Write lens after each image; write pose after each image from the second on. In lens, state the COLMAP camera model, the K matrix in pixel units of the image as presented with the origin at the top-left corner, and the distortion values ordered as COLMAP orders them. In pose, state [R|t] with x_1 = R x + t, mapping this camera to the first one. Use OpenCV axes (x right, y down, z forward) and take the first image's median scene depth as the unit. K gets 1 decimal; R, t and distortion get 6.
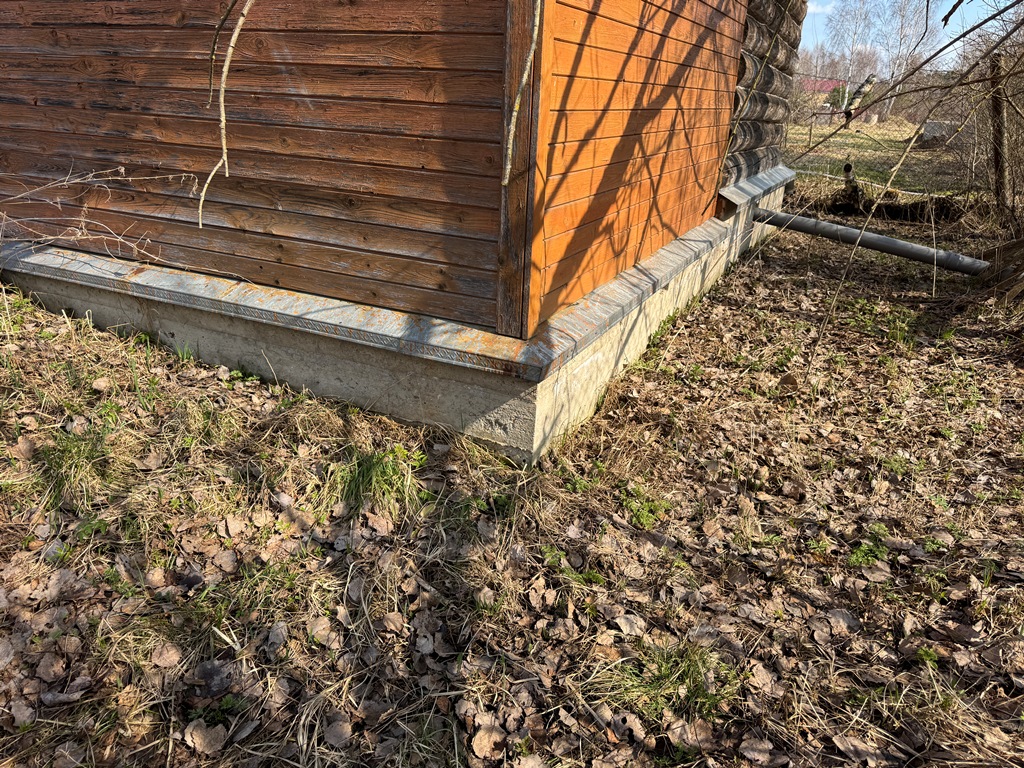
lens RADIAL K [[720.5, 0, 503.4], [0, 720.5, 381.4], [0, 0, 1]] dist [0.028088, -0.026506]
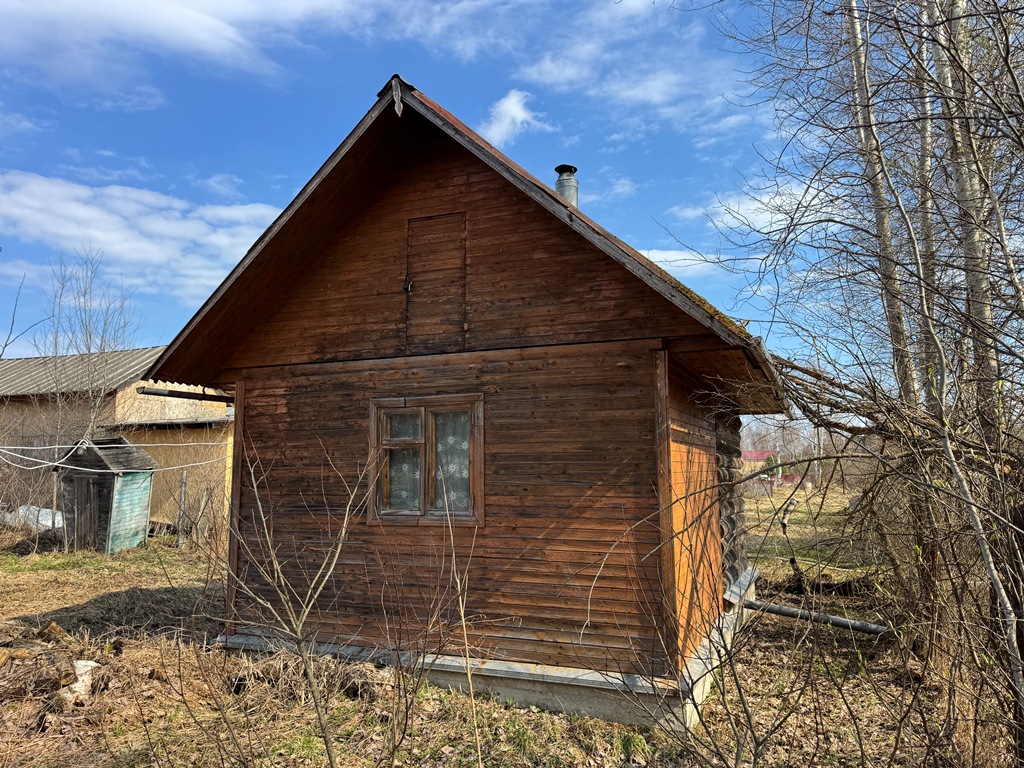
lens RADIAL K [[720.5, 0, 518.2], [0, 720.5, 379.8], [0, 0, 1]] dist [0.028088, -0.026506]
pose [[0.996511, -0.036375, 0.075117, -0.559707], [0.068088, 0.874817, -0.479644, 0.162964], [-0.048266, 0.483085, 0.874242, -1.391240]]
